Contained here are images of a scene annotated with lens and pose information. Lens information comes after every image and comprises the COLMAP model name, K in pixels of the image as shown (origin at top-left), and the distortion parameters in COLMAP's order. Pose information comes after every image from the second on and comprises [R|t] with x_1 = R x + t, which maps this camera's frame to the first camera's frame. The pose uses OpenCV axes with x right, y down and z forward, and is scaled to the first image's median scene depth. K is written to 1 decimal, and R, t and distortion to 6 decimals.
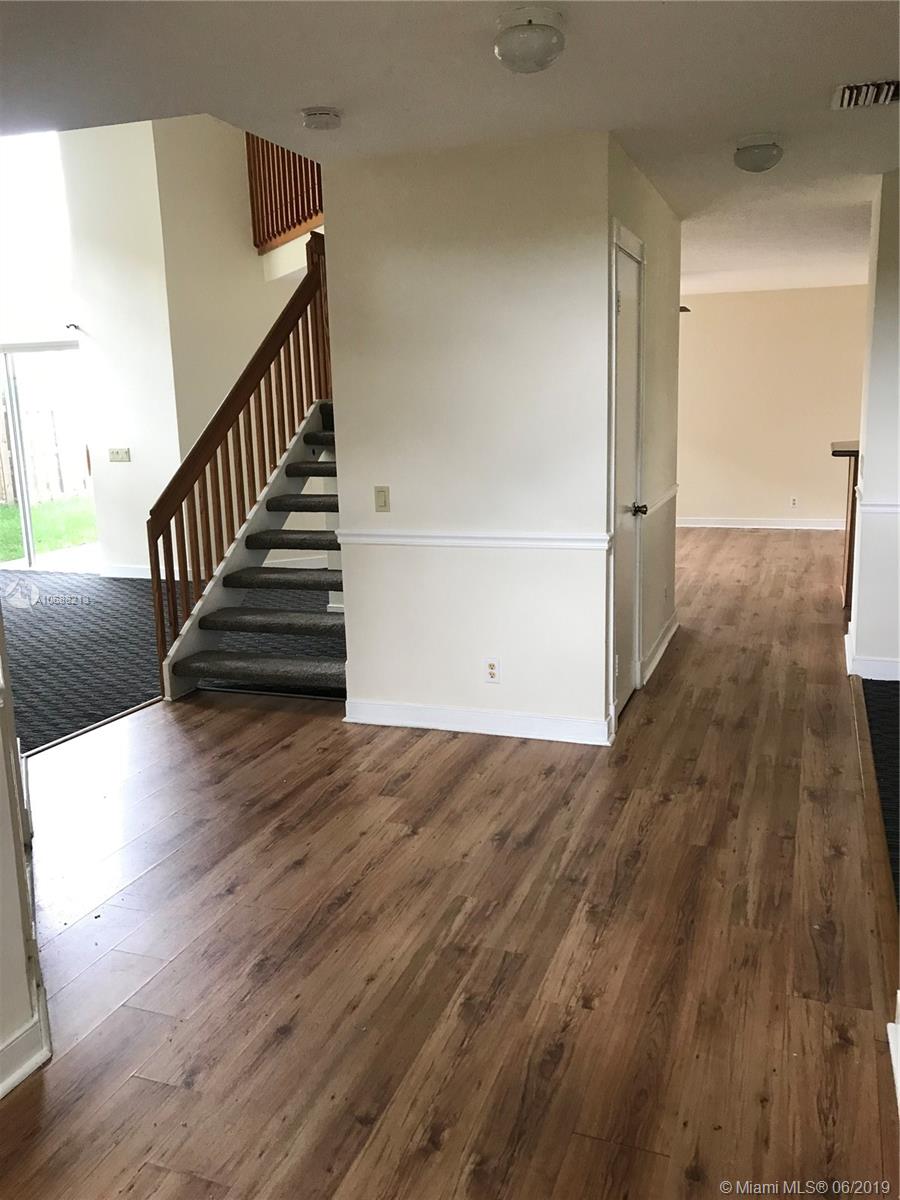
lens RADIAL K [[989.1, 0, 451.6], [0, 989.1, 601.4], [0, 0, 1]] dist [0.038015, -0.062662]
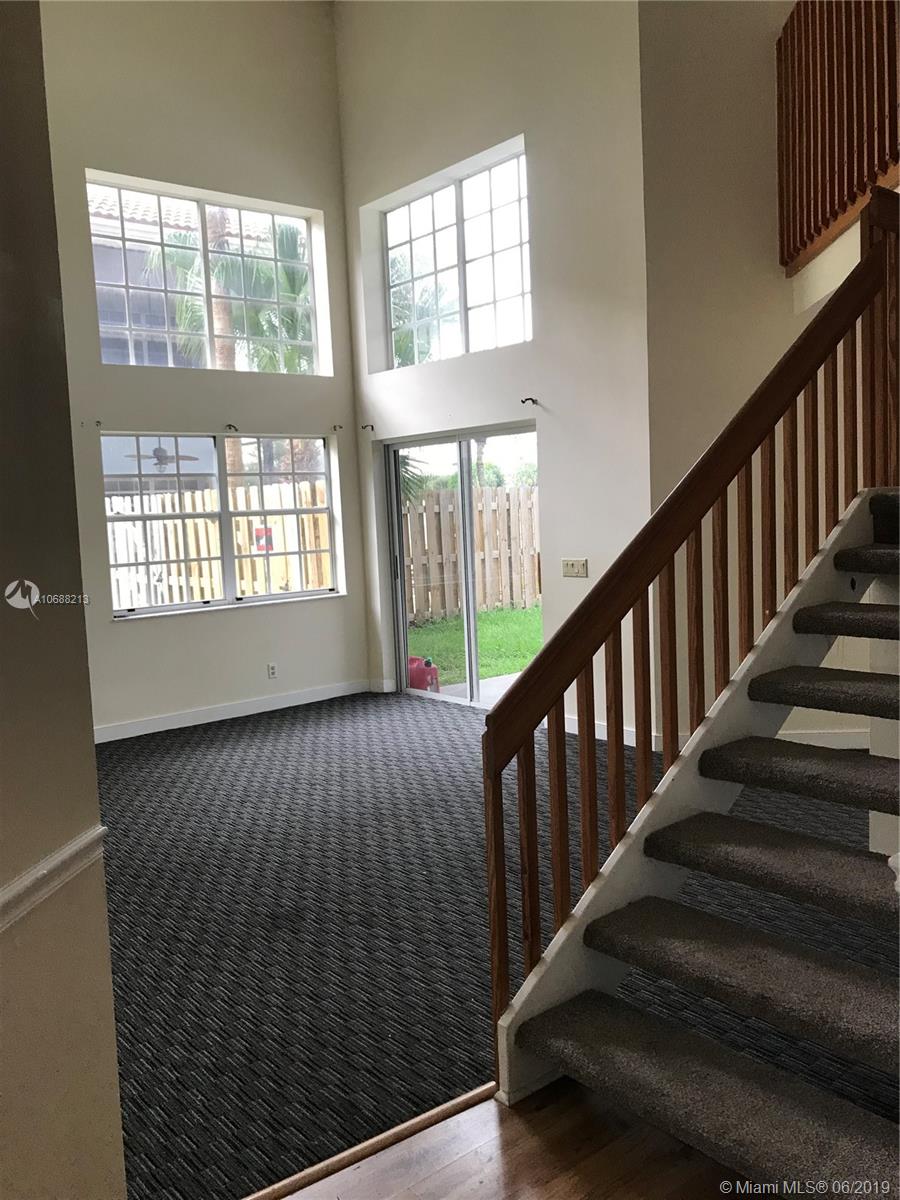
lens RADIAL K [[989.1, 0, 446.7], [0, 989.1, 602.9], [0, 0, 1]] dist [0.038015, -0.062662]
pose [[0.860792, 0.038172, -0.507523, -0.055973], [-0.082254, 0.994508, -0.064710, -0.088722], [0.502266, 0.097448, 0.859205, 0.432839]]
